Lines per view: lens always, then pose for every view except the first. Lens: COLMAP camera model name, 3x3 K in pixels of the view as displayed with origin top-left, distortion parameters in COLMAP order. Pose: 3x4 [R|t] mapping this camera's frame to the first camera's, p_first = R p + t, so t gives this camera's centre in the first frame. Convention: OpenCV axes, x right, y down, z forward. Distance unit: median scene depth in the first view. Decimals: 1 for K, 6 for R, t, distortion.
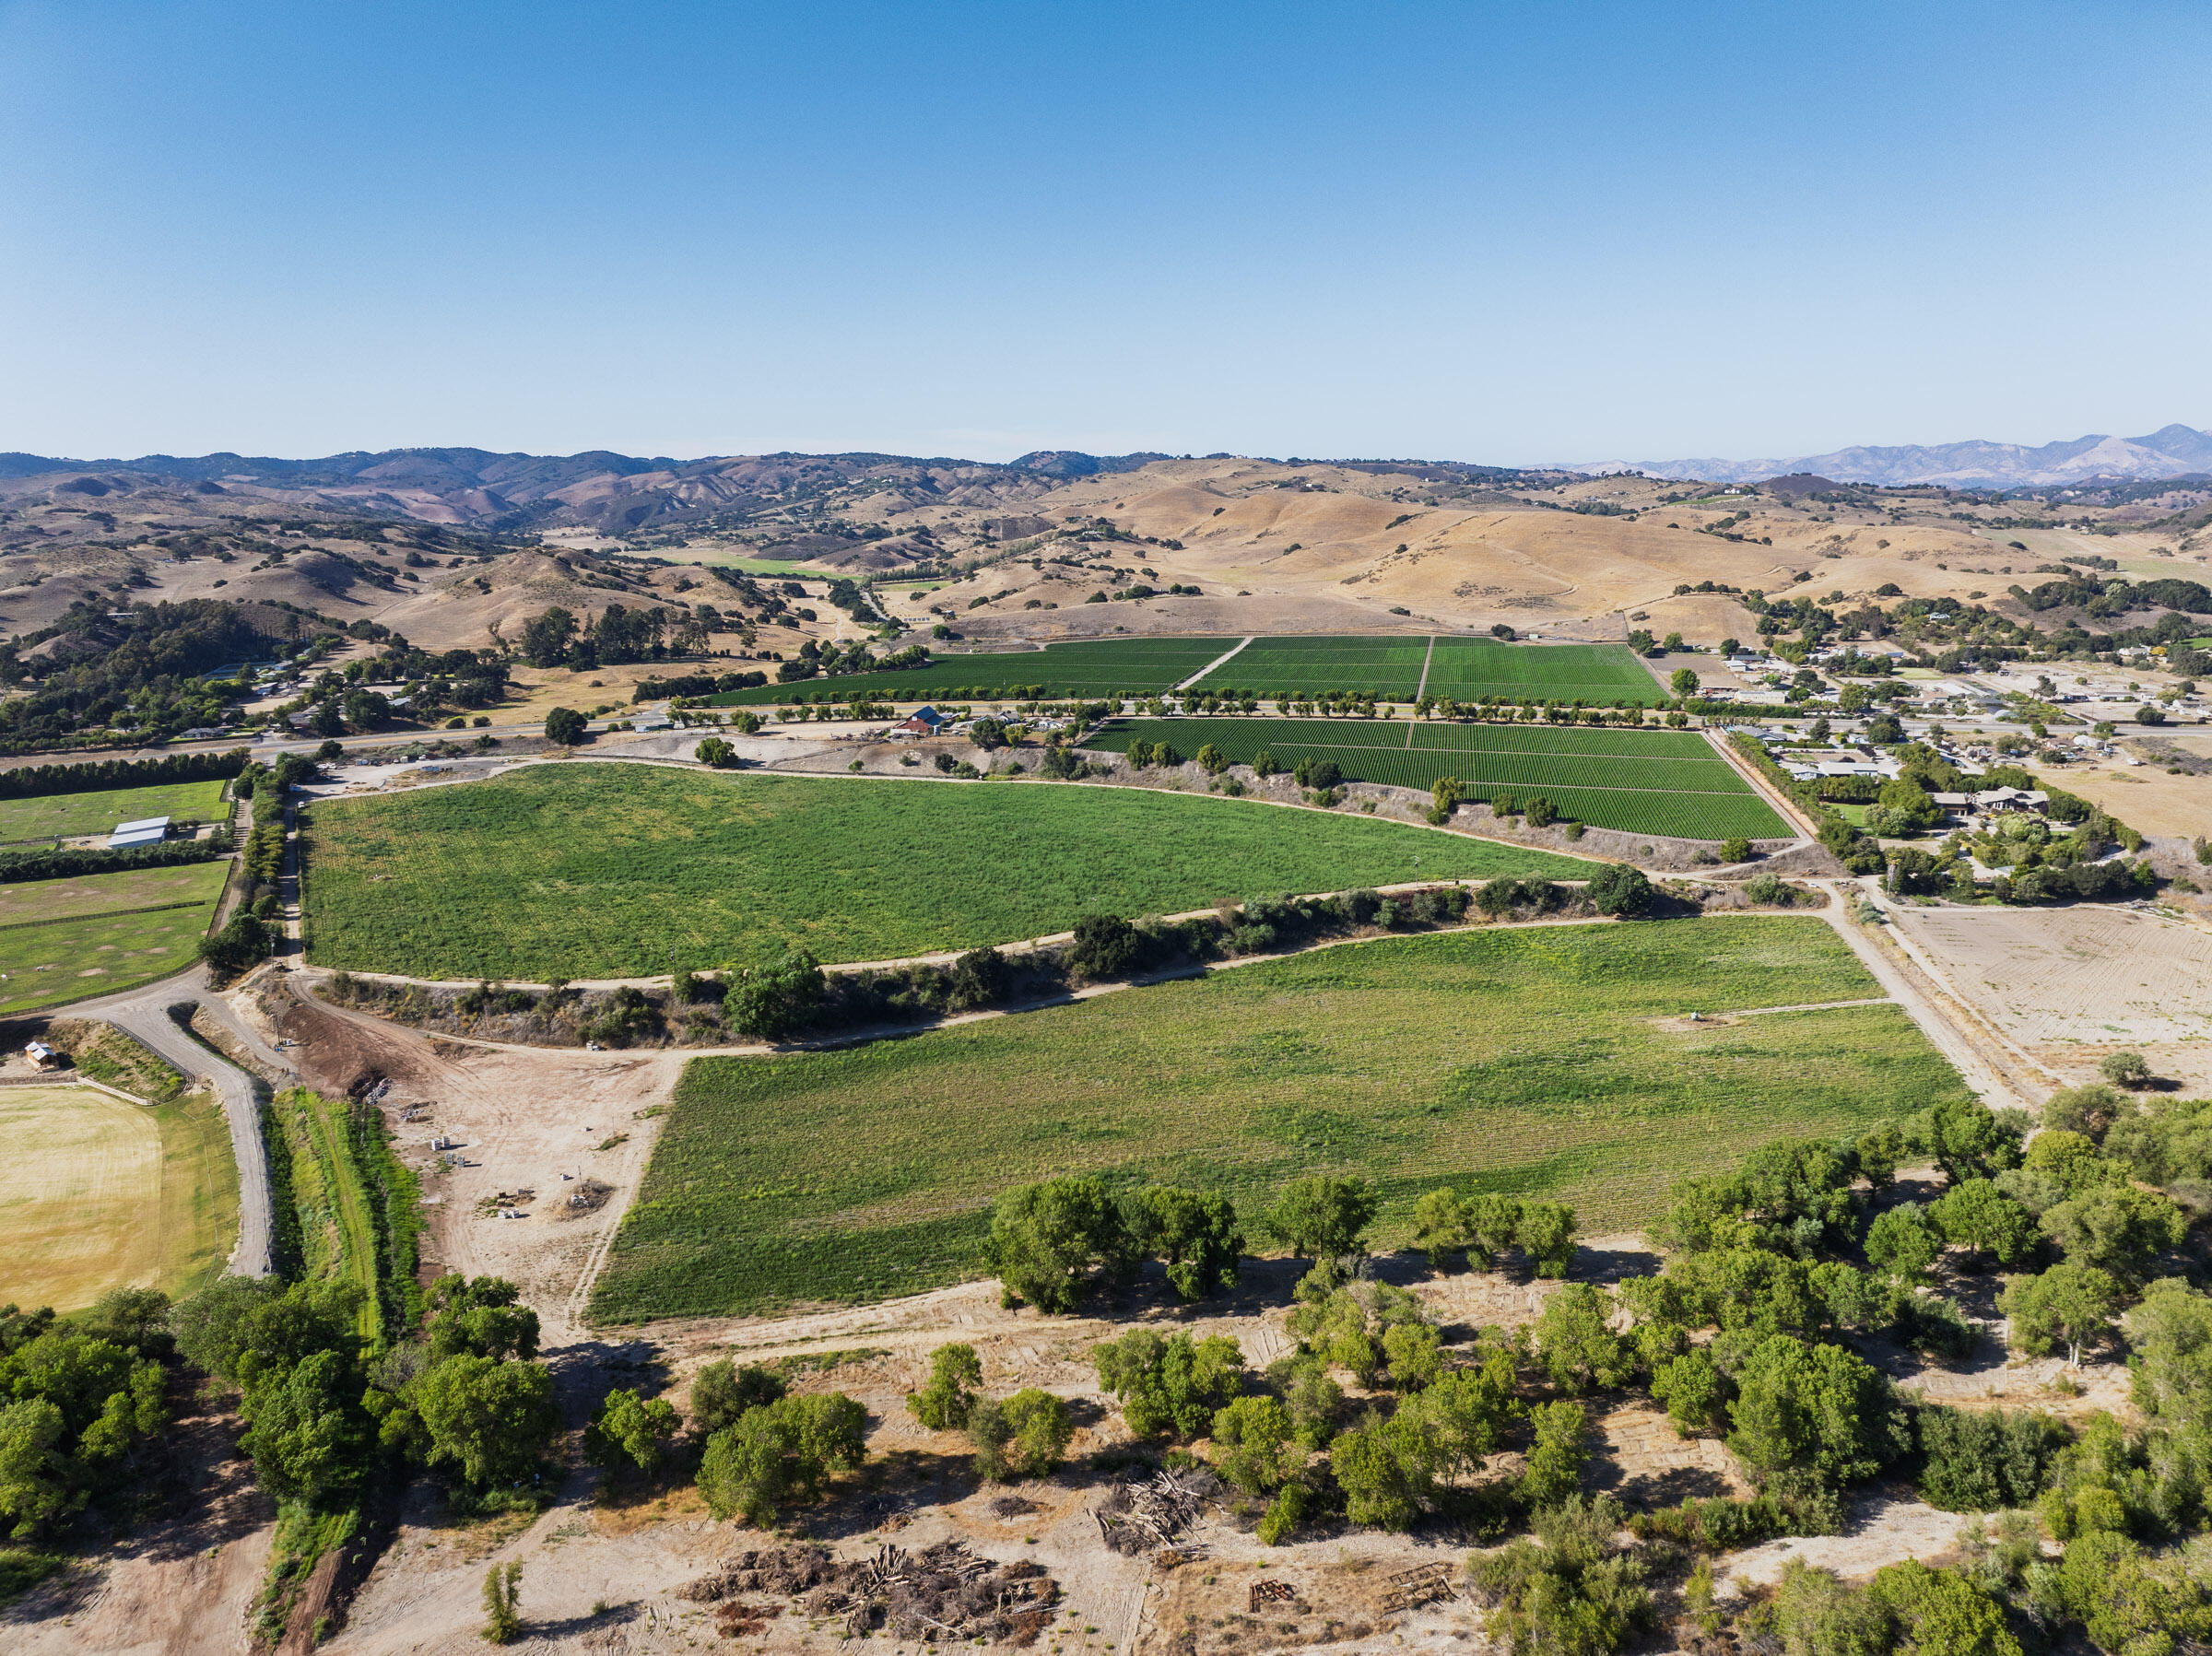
lens RADIAL K [[1550.0, 0, 1106.0], [0, 1550.0, 828.0], [0, 0, 1]] dist [-0.030602, -0.027405]
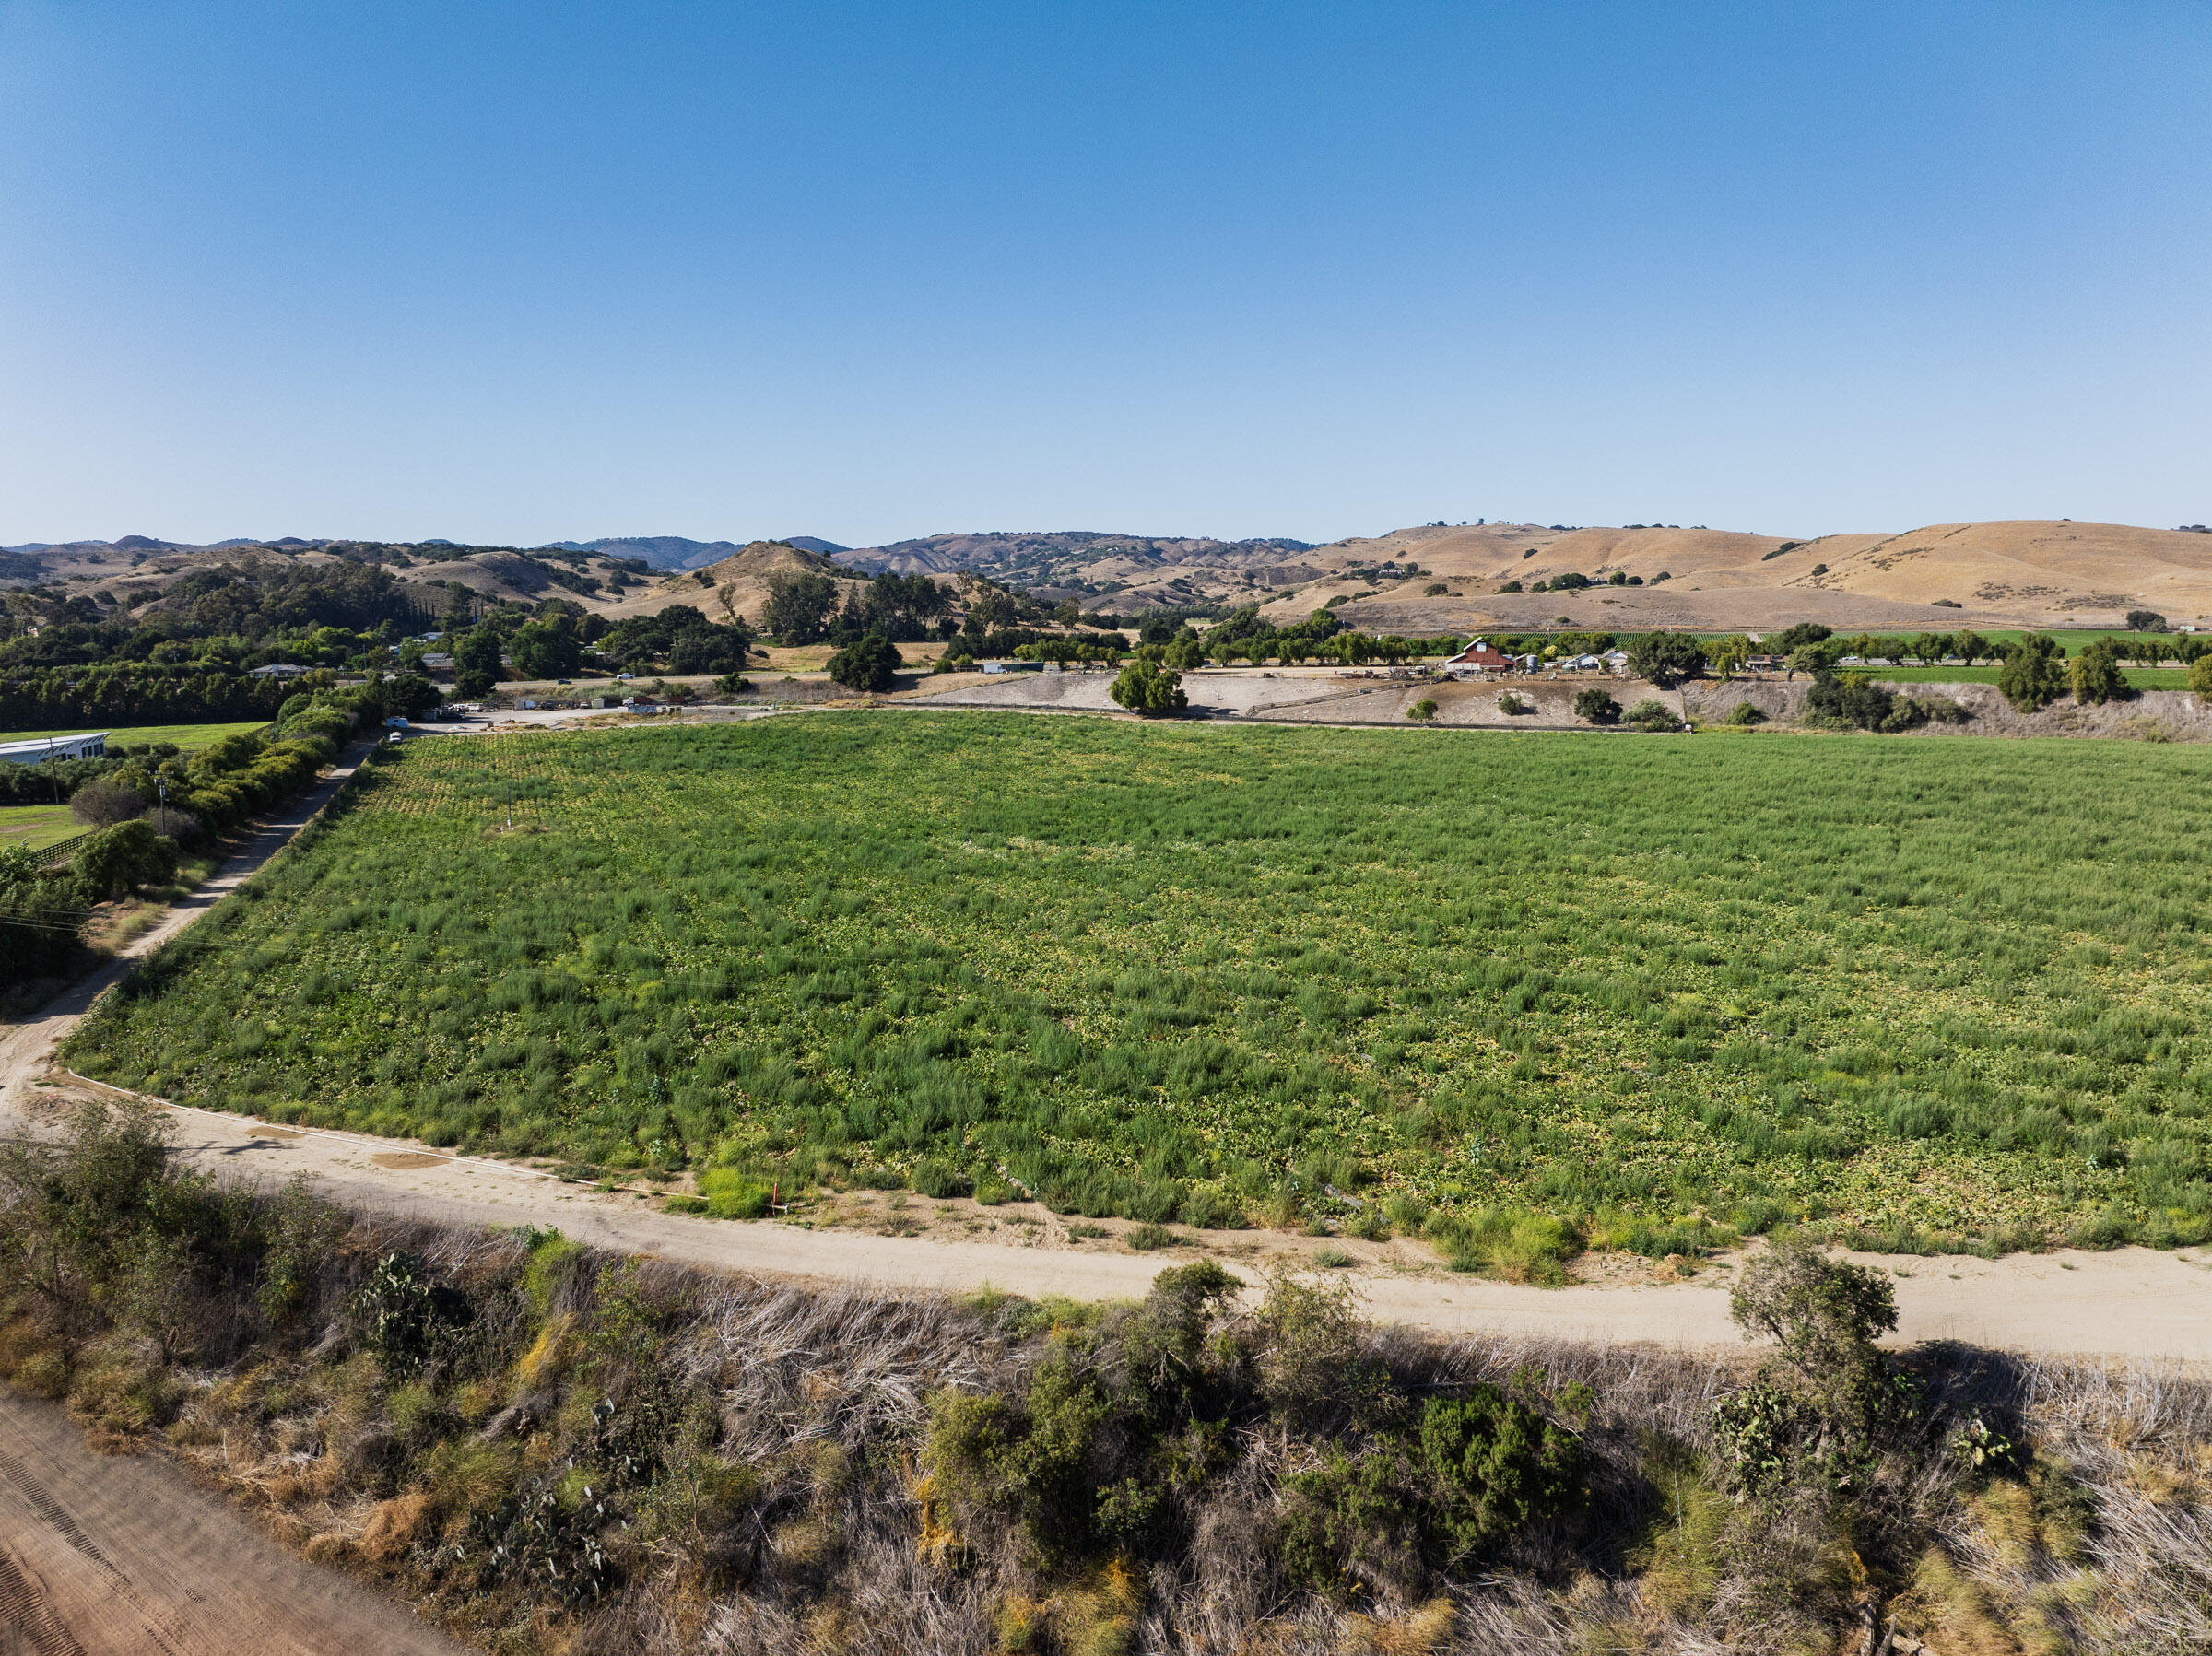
lens RADIAL K [[1550.0, 0, 1106.0], [0, 1550.0, 828.0], [0, 0, 1]] dist [-0.030602, -0.027405]
pose [[0.993786, 0.016157, -0.110132, -0.382149], [-0.024002, 0.997238, -0.070281, 0.071709], [0.108693, 0.072488, 0.991429, 0.850872]]
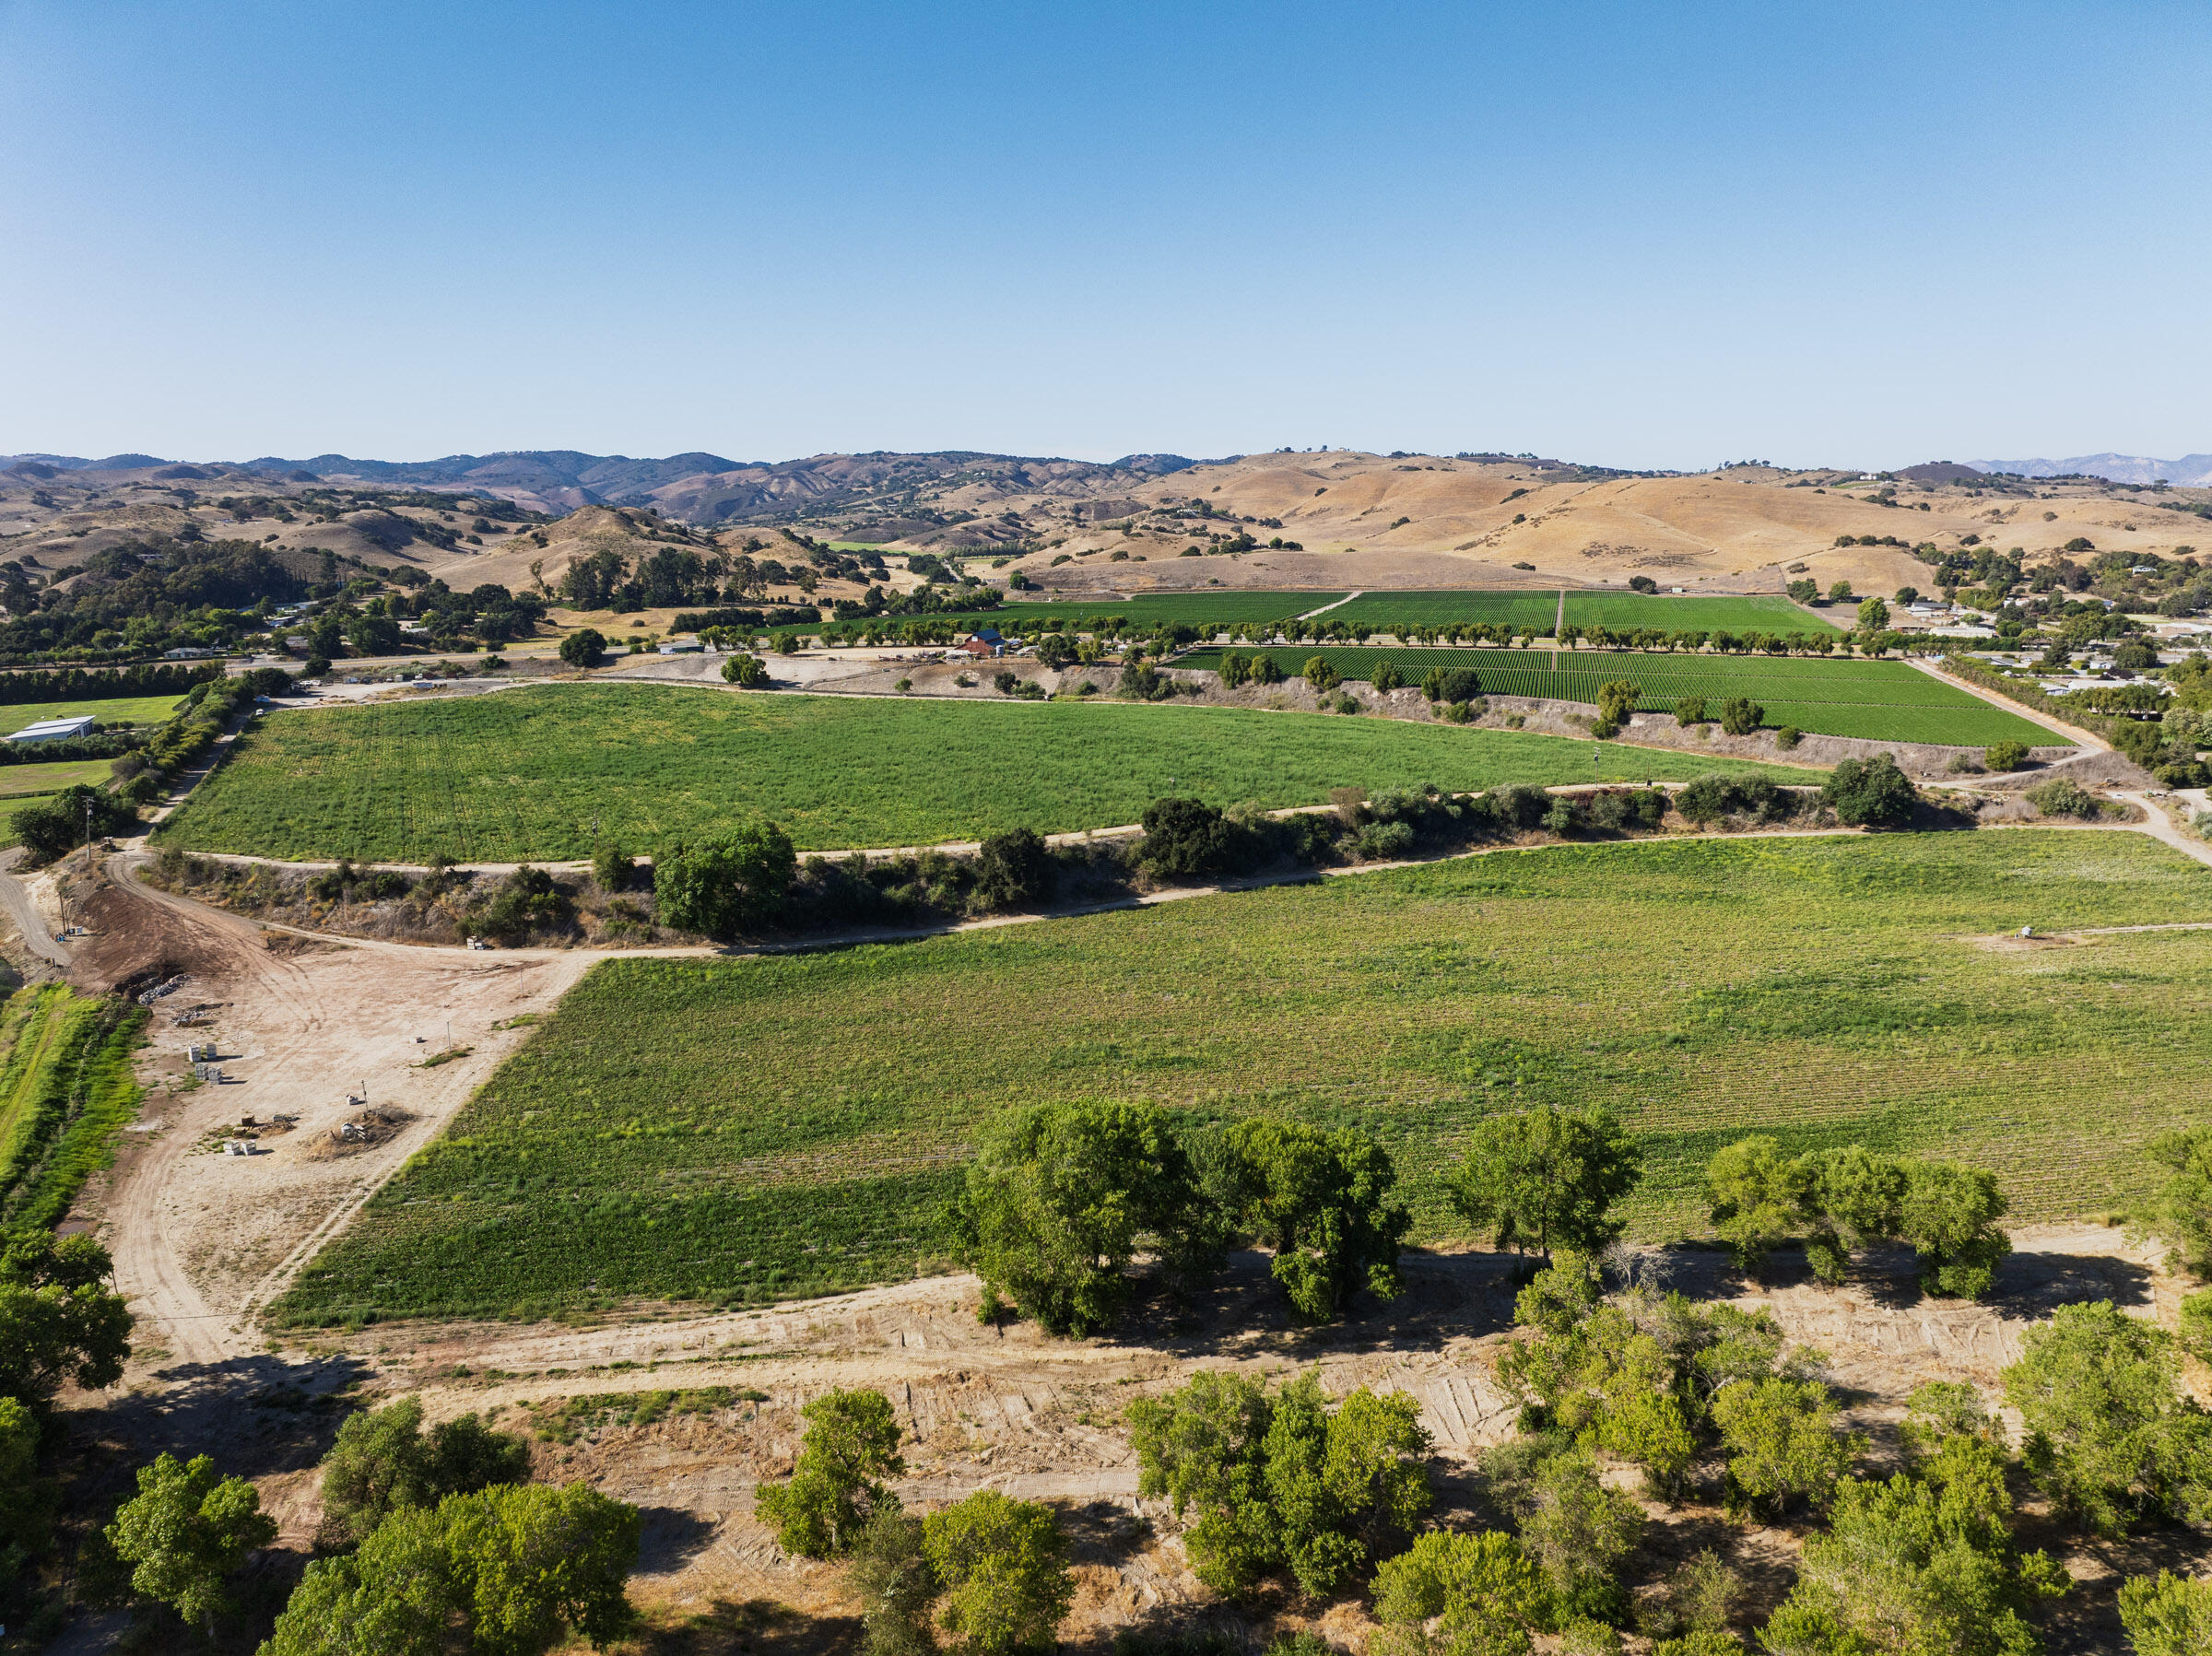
lens RADIAL K [[1550.0, 0, 1106.0], [0, 1550.0, 828.0], [0, 0, 1]] dist [-0.030602, -0.027405]
pose [[0.998088, 0.014008, -0.060199, 0.006812], [-0.014666, 0.999837, -0.010496, 0.084158], [0.060042, 0.011359, 0.998131, 0.272029]]
